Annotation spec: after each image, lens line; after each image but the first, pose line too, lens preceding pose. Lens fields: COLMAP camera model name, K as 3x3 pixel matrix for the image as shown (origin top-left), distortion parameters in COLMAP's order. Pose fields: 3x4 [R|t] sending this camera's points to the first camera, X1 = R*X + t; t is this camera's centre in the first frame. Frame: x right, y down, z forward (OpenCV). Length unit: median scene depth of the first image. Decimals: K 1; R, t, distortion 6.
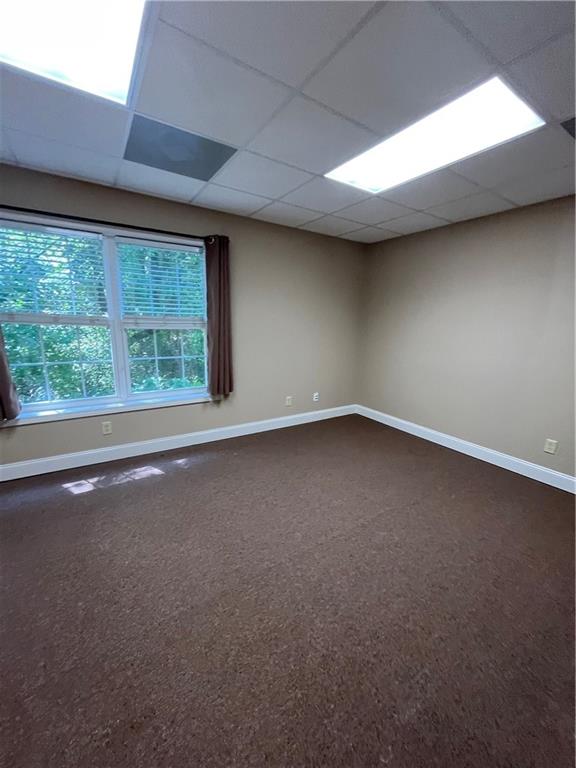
lens RADIAL K [[305.8, 0, 291.6], [0, 305.8, 385.4], [0, 0, 1]] dist [-0.003755, -0.000123]
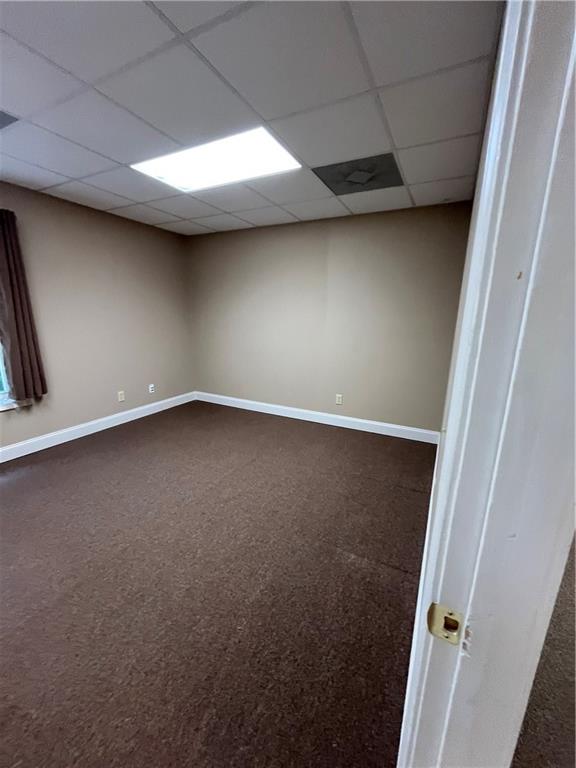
lens RADIAL K [[305.8, 0, 291.6], [0, 305.8, 385.4], [0, 0, 1]] dist [-0.003755, -0.000123]
pose [[0.865750, -0.125762, 0.484419, -0.010741], [0.112095, 0.992049, 0.057214, 0.035911], [-0.487763, 0.004768, 0.872963, -0.136189]]
